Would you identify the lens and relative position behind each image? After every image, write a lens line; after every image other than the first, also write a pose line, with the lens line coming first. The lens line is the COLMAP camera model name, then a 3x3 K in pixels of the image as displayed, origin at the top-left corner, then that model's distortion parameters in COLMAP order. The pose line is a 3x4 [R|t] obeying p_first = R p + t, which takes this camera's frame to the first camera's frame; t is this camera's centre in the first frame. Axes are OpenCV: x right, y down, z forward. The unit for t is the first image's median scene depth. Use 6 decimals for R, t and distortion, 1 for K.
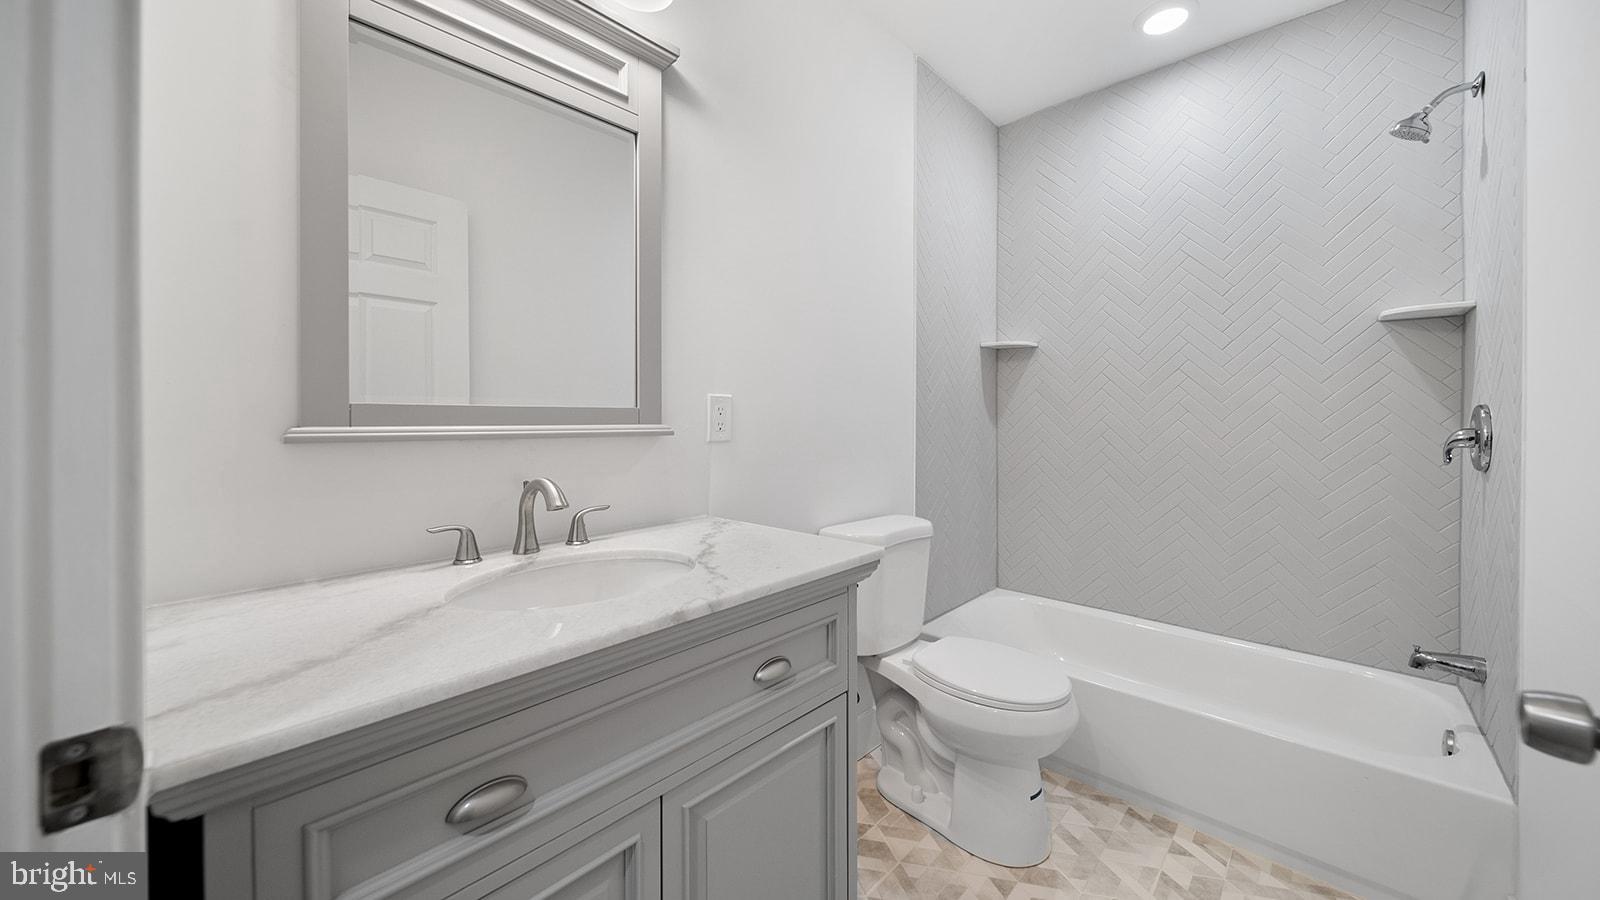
lens RADIAL K [[579.4, 0, 800.4], [0, 579.4, 422.8], [0, 0, 1]] dist [-0.003107, -0.000801]
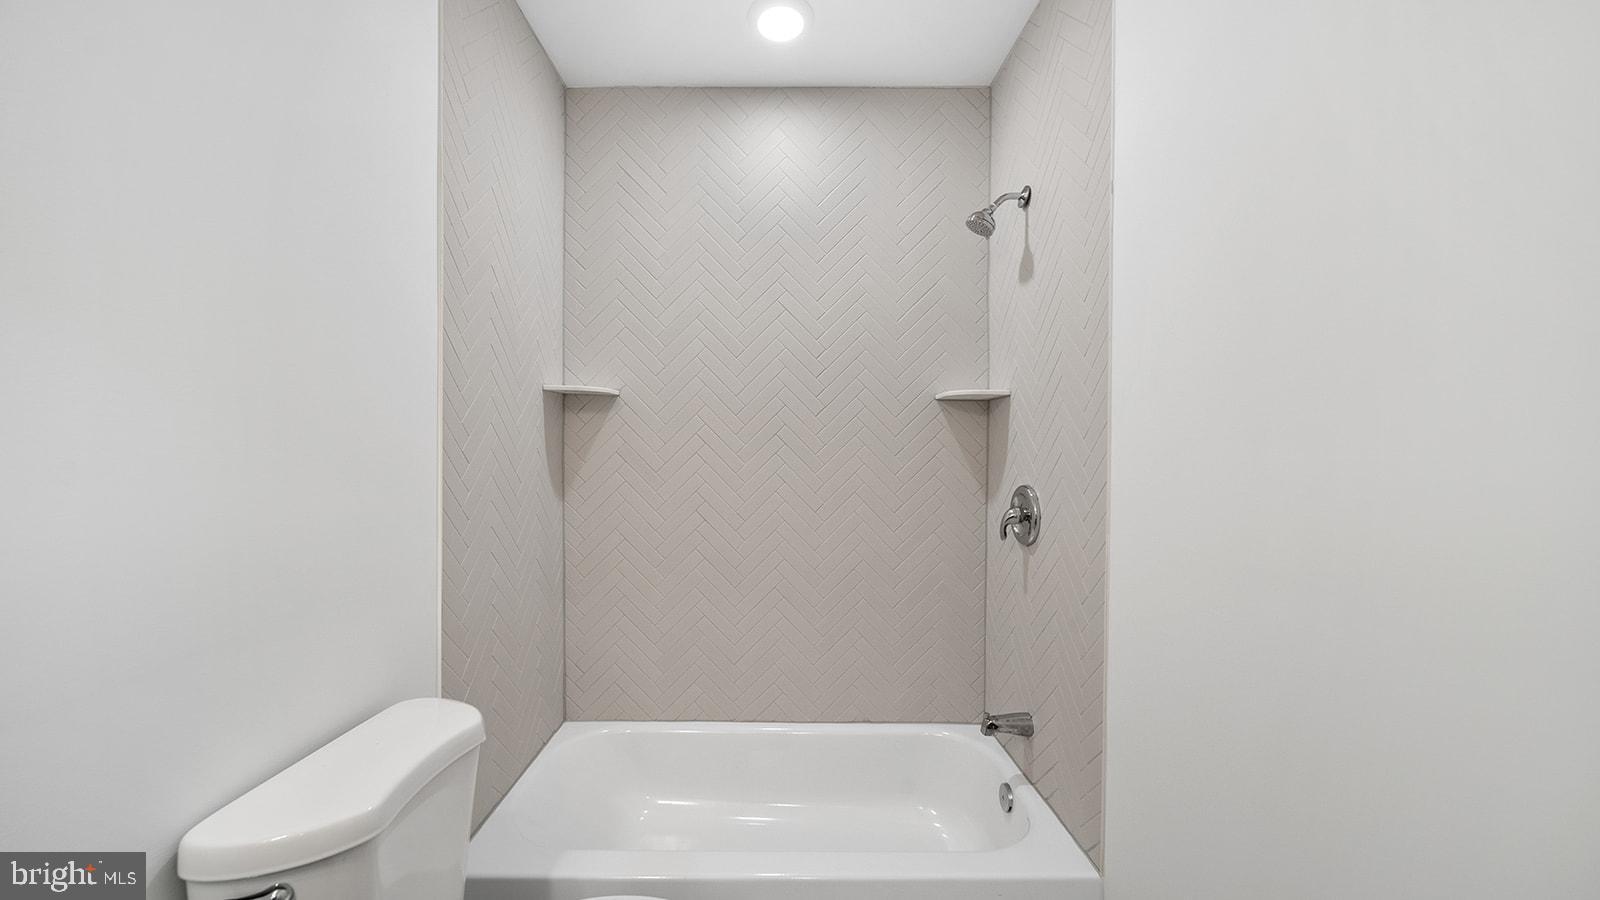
lens RADIAL K [[579.4, 0, 783.8], [0, 579.4, 459.5], [0, 0, 1]] dist [-0.003107, -0.000801]
pose [[0.727772, -0.005122, 0.685800, 0.063018], [0.000864, 0.999978, 0.006552, -0.073369], [-0.685819, -0.004176, 0.727760, 0.415058]]
